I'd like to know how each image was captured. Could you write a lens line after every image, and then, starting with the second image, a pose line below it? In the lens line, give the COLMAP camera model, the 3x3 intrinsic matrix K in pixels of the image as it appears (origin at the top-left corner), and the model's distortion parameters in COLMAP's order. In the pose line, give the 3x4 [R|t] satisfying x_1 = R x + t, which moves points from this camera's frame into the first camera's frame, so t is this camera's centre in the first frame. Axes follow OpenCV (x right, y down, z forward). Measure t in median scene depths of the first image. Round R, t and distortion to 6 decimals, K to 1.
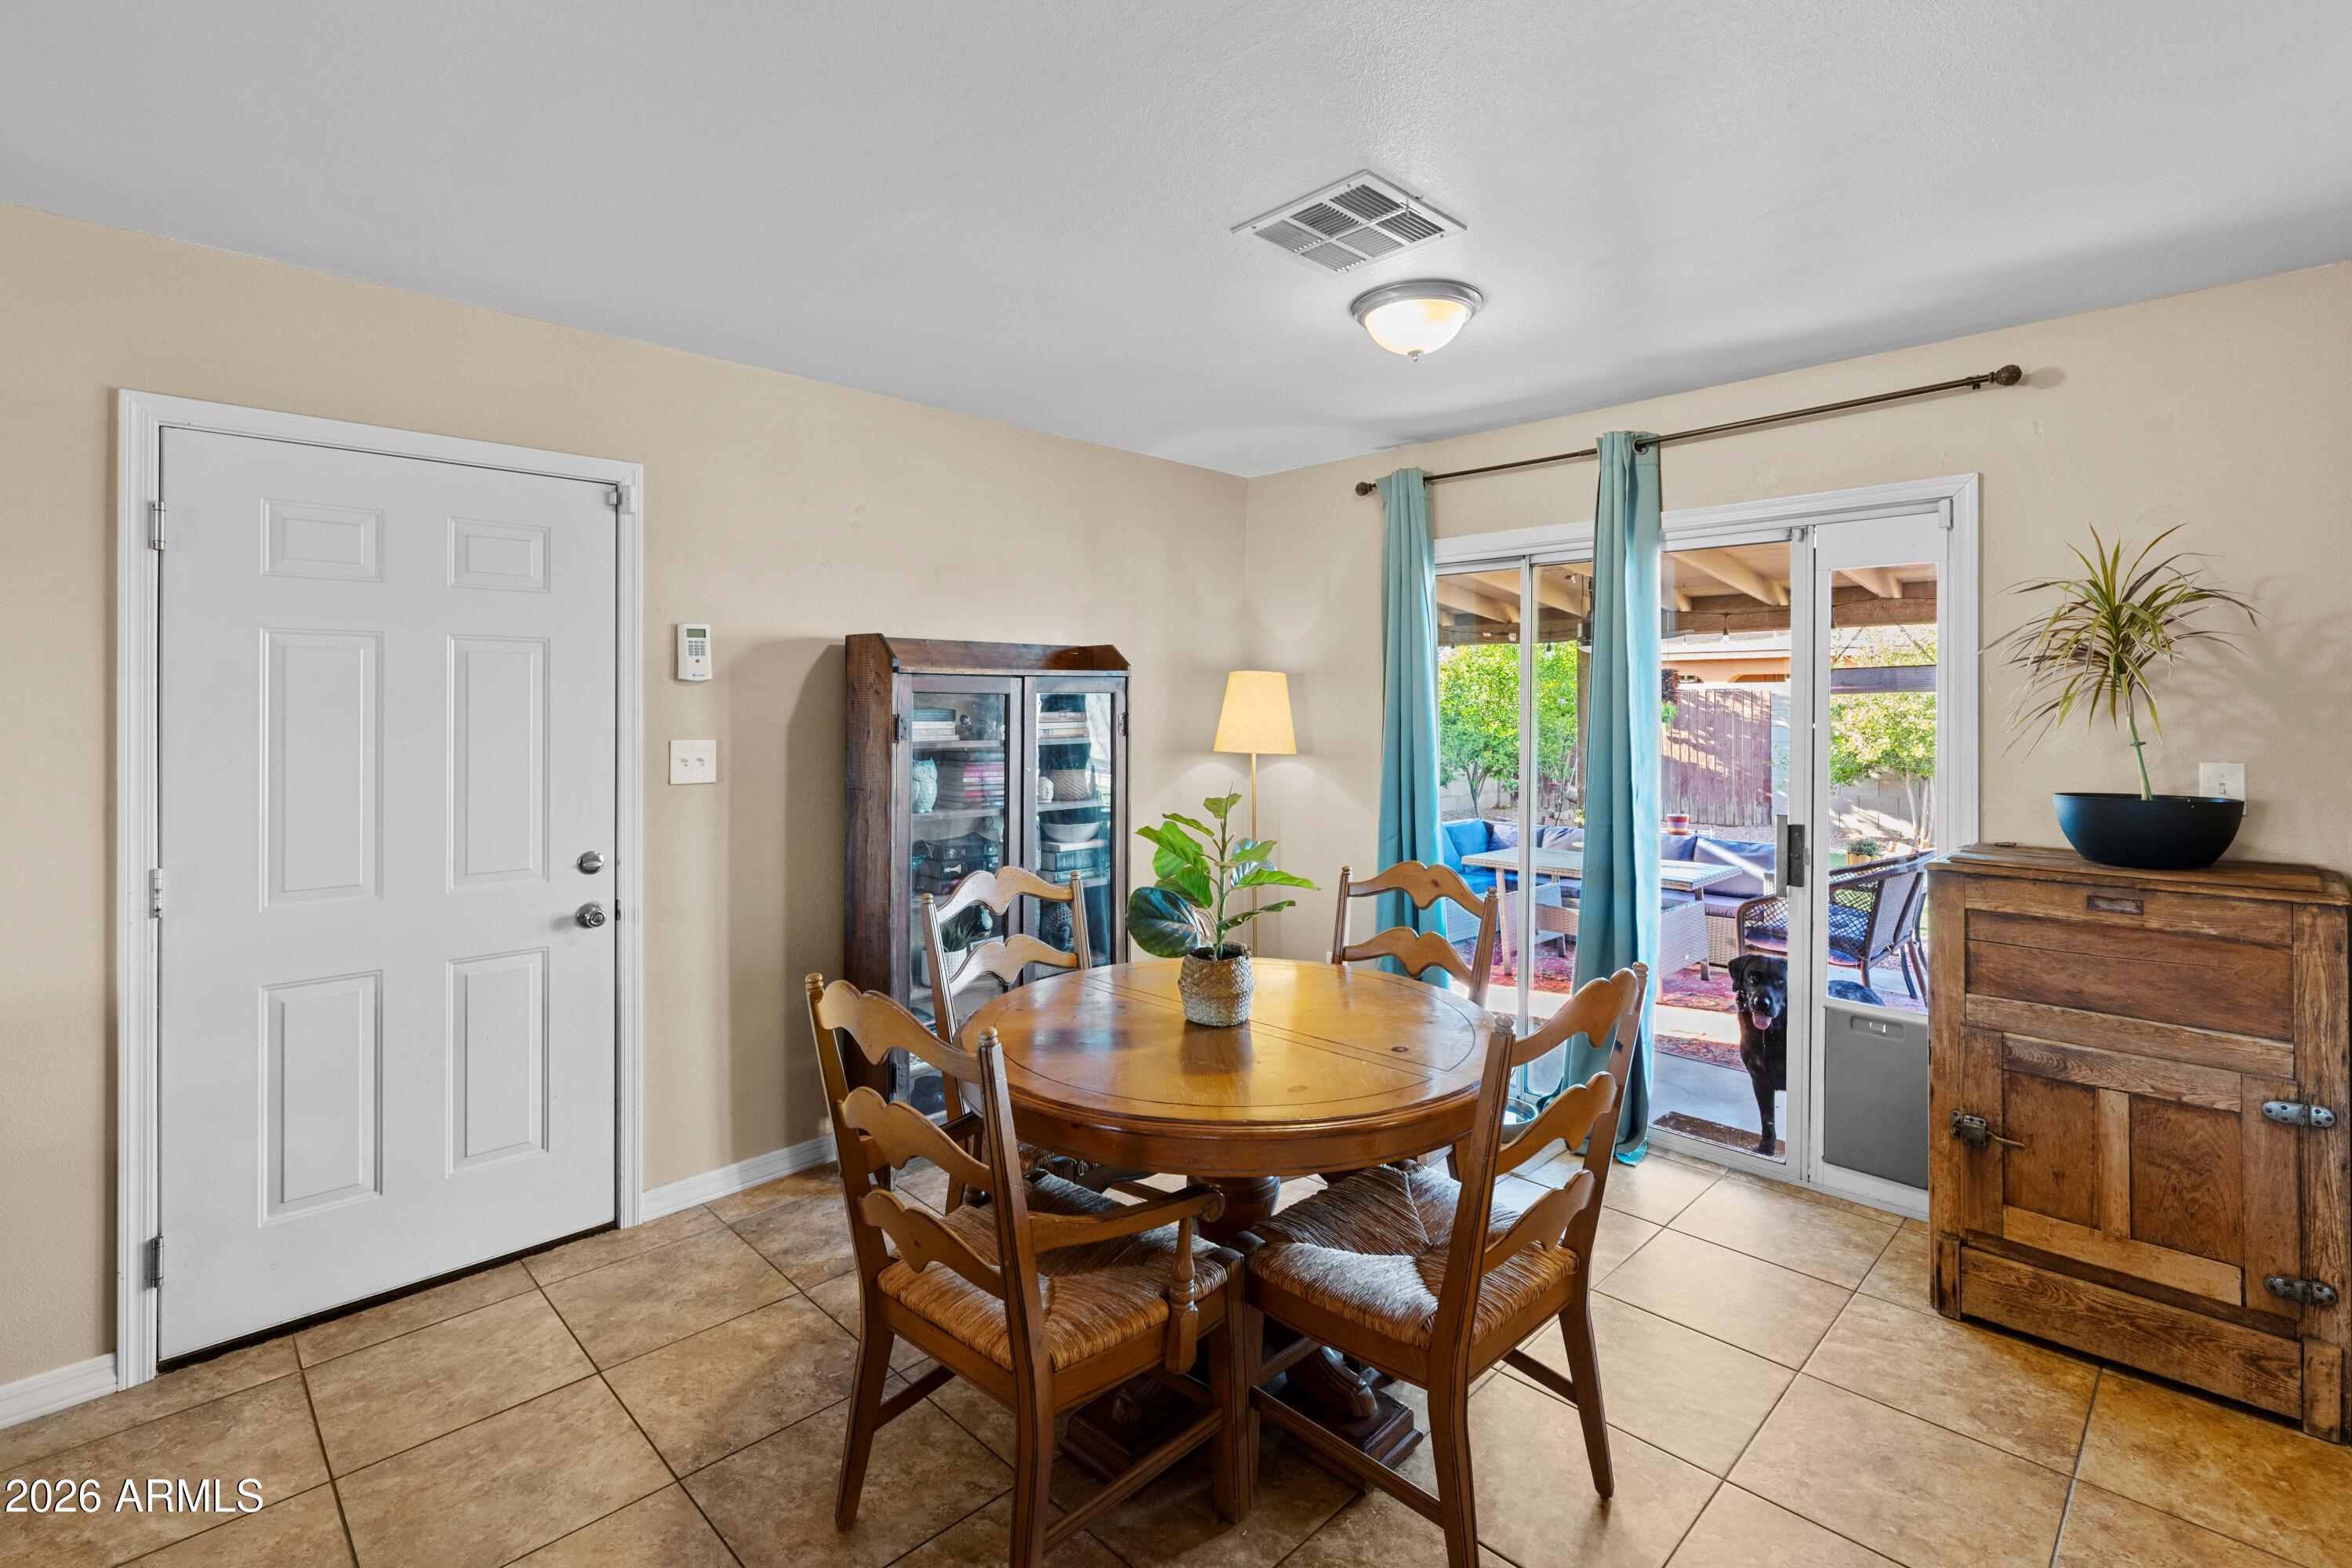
lens RADIAL K [[1074.7, 0, 1179.7], [0, 1074.7, 708.5], [0, 0, 1]] dist [-0.001351, -0.000129]
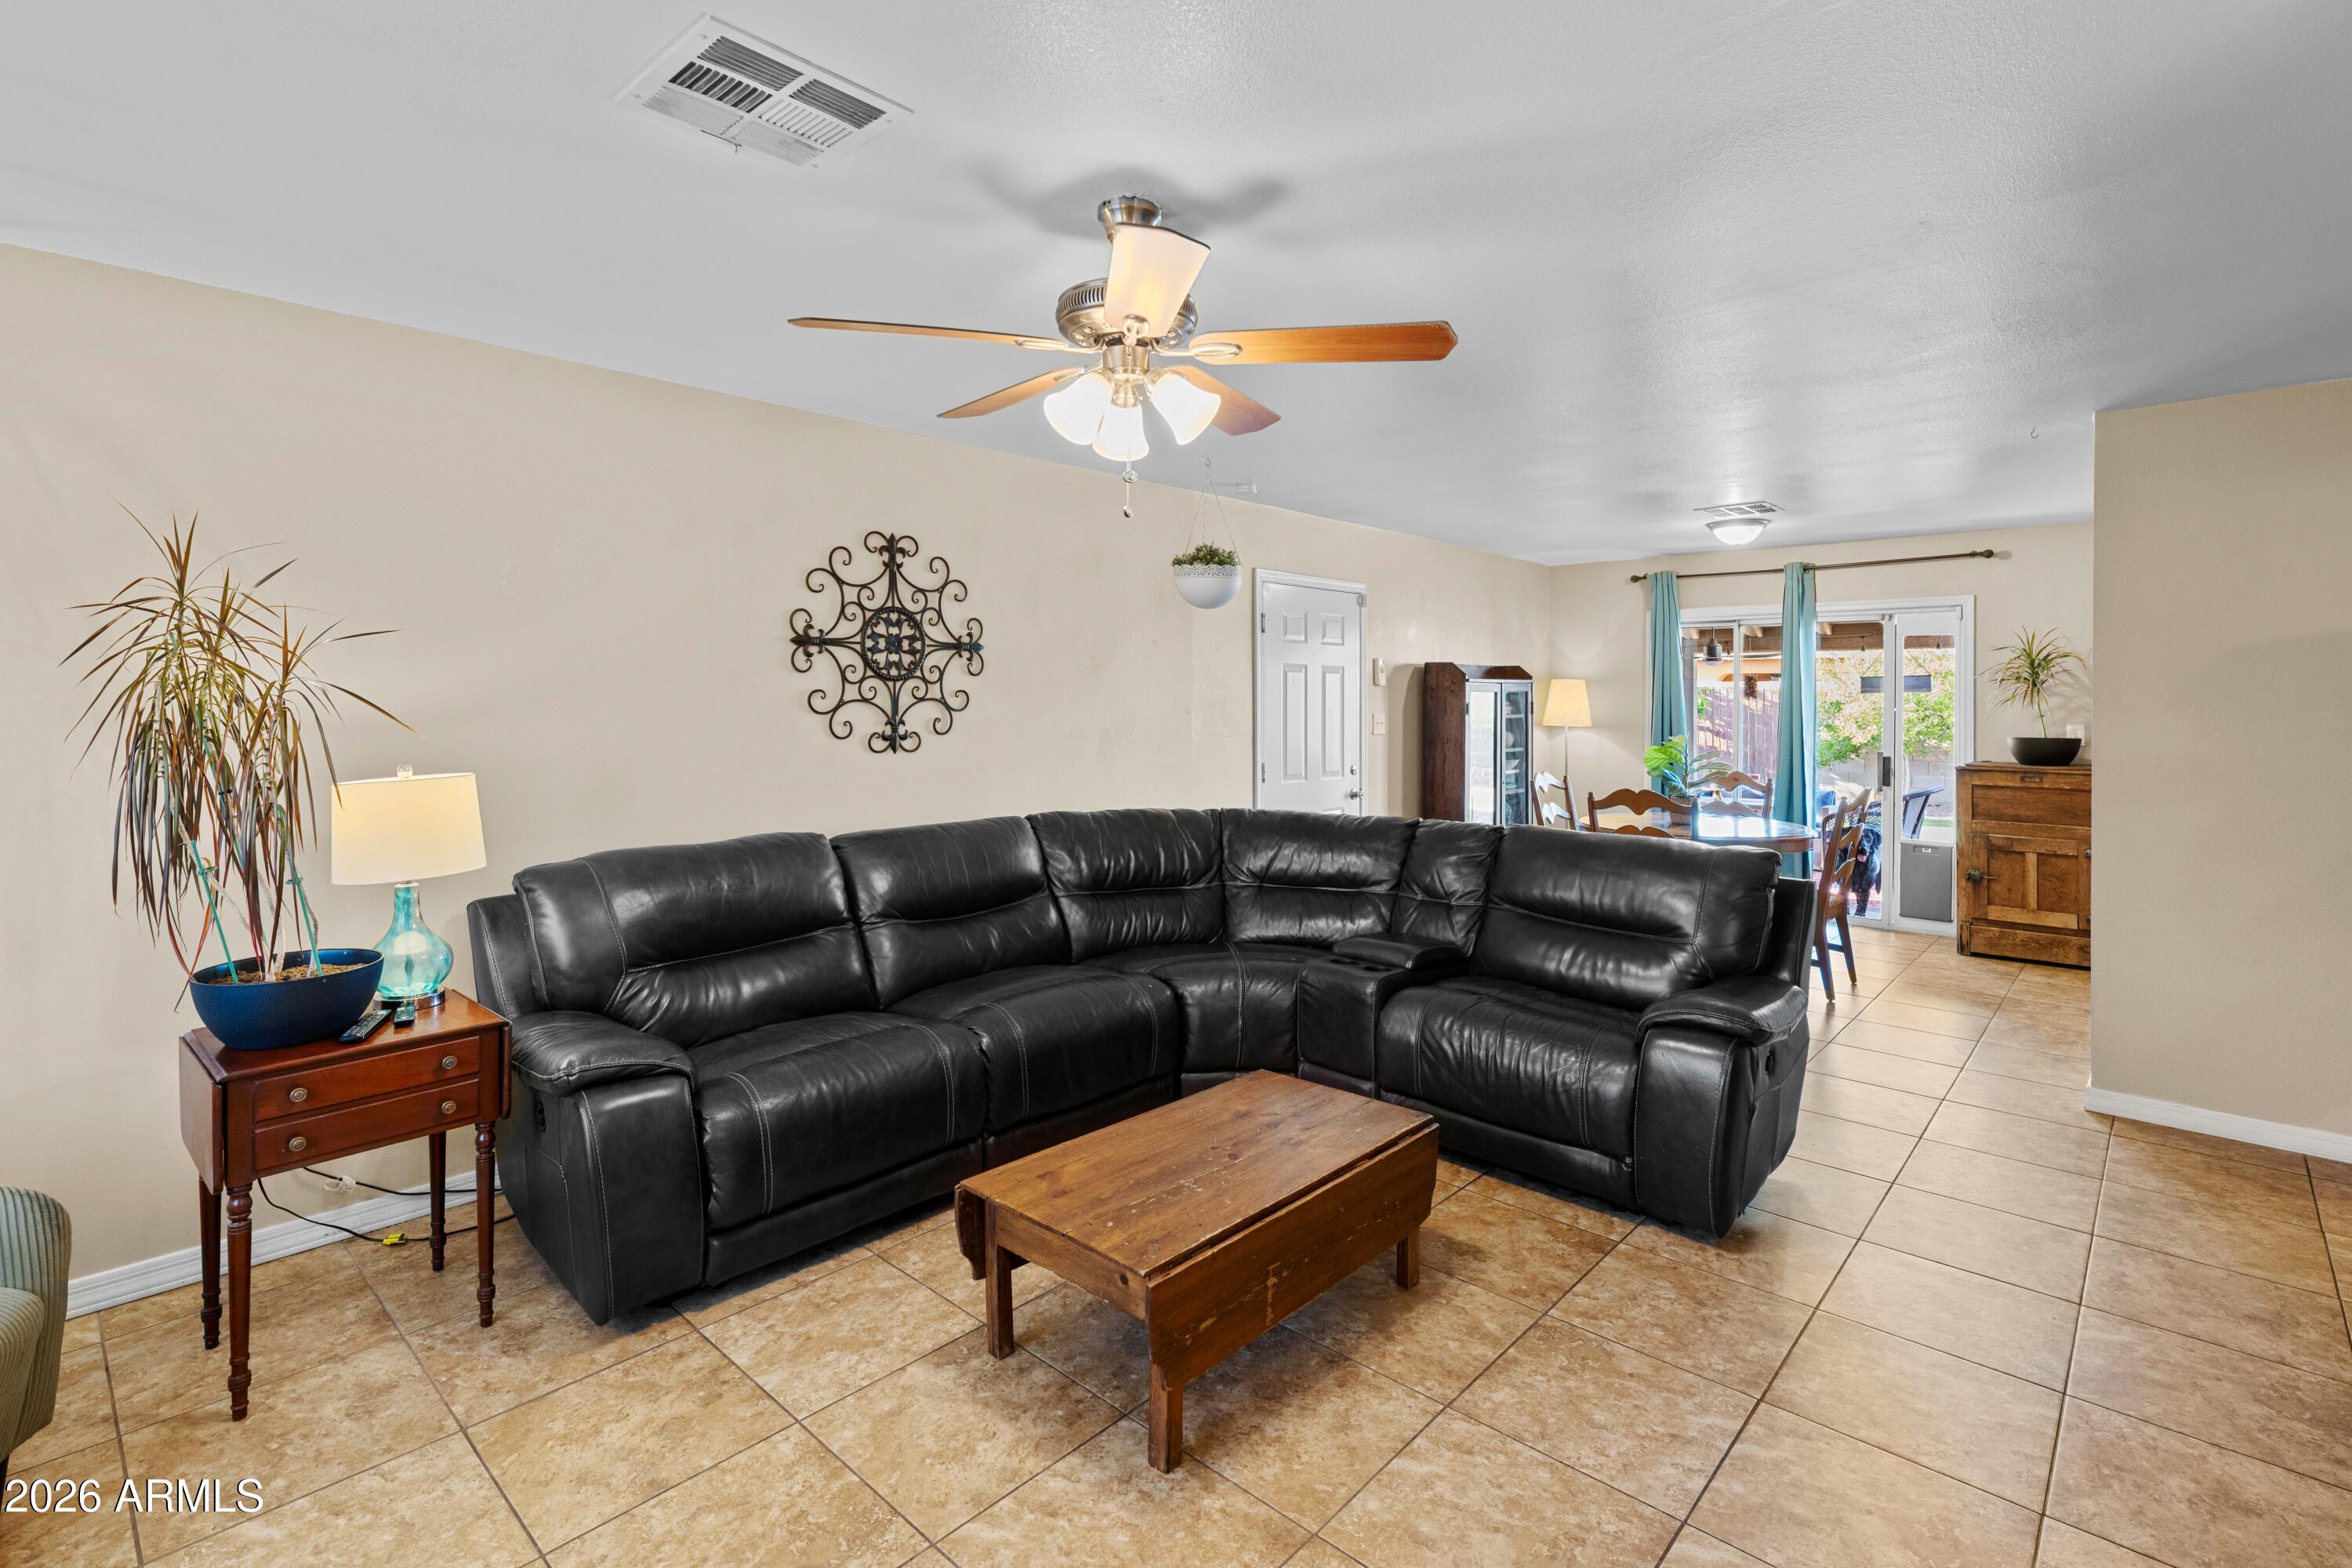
lens RADIAL K [[1095.1, 0, 1177.3], [0, 1095.1, 697.1], [0, 0, 1]] dist [-0.002493, -0.000339]
pose [[0.999054, 0.004790, 0.043232, -1.143287], [-0.004618, 0.999981, -0.004093, 0.009103], [-0.043251, 0.003890, 0.999057, -1.358218]]
